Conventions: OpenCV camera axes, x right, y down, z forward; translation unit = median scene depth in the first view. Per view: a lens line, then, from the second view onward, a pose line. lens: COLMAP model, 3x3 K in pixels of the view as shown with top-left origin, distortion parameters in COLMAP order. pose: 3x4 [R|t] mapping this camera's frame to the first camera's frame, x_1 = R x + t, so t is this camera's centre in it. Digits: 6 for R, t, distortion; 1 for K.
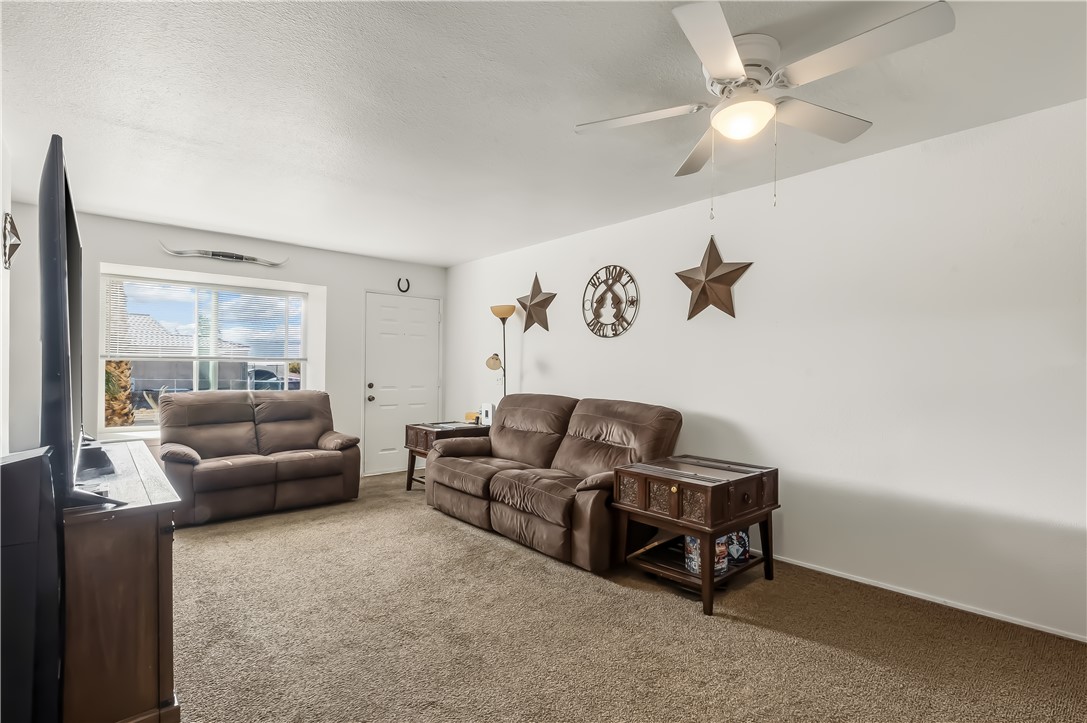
lens RADIAL K [[514.9, 0, 544.2], [0, 514.9, 366.4], [0, 0, 1]] dist [0.001625, -0.001845]
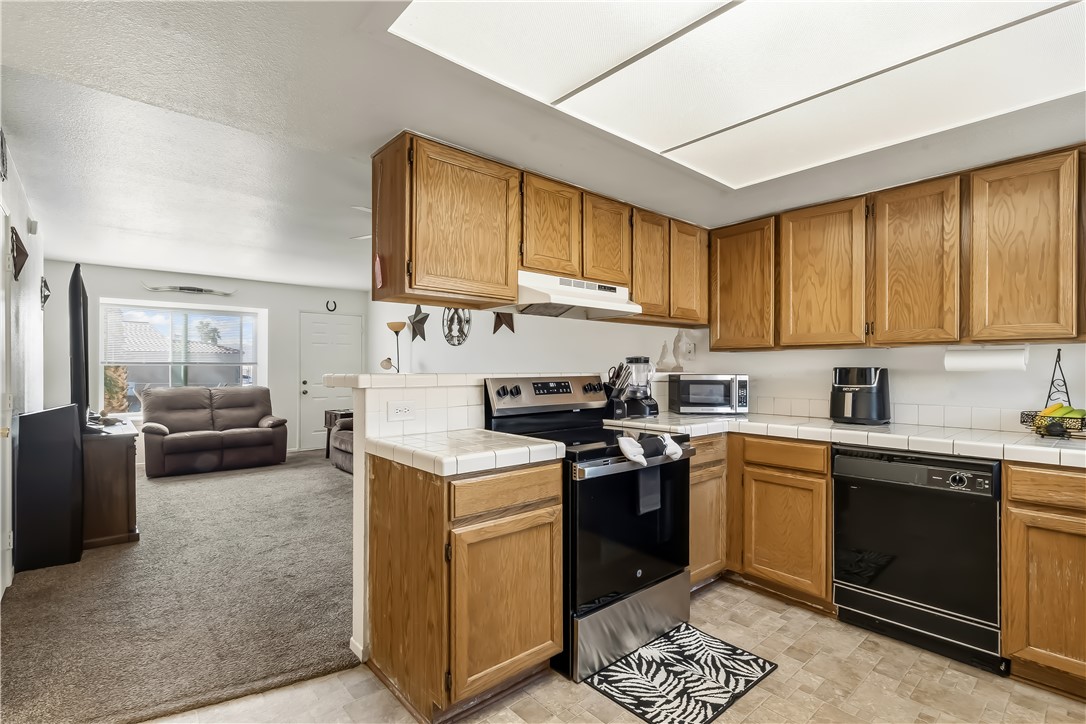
lens RADIAL K [[514.4, 0, 546.0], [0, 514.4, 367.2], [0, 0, 1]] dist [0.001625, -0.001845]
pose [[0.999942, -0.010780, -0.000379, 0.370405], [0.010779, 0.999942, -0.000738, 0.007292], [0.000387, 0.000734, 1.000000, -0.422229]]
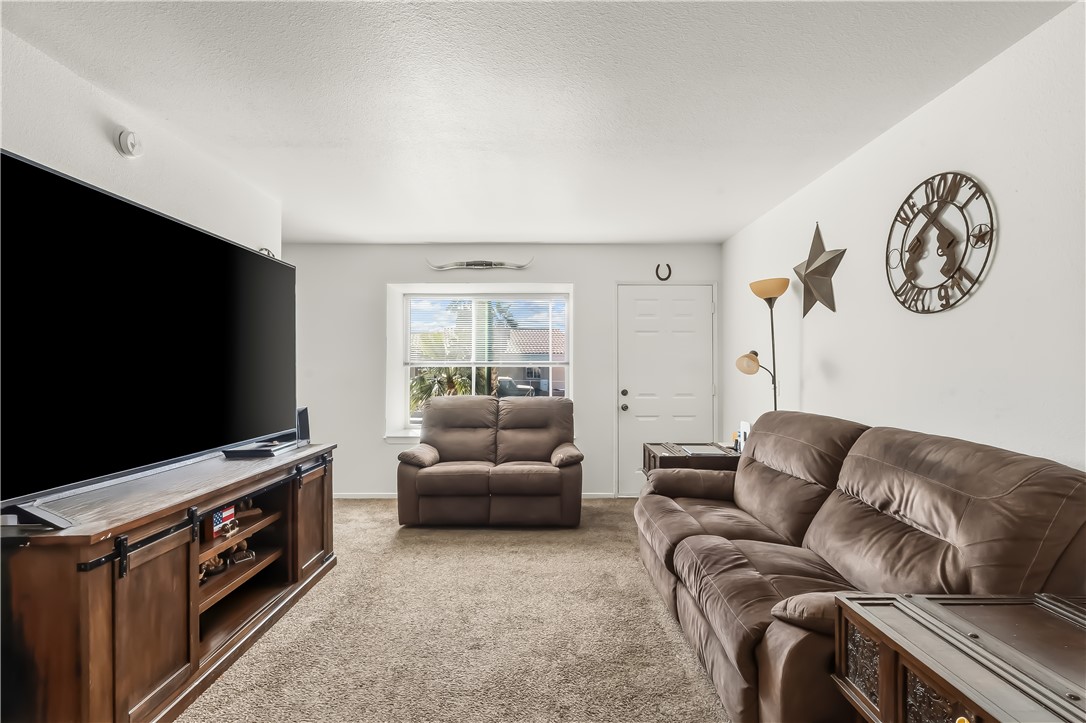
lens RADIAL K [[514.4, 0, 544.0], [0, 514.4, 359.7], [0, 0, 1]] dist [0.001625, -0.001845]
pose [[0.753808, -0.021334, -0.656748, 0.167074], [0.010472, 0.999736, -0.020457, -0.001663], [0.657011, 0.008543, 0.753833, 0.338664]]
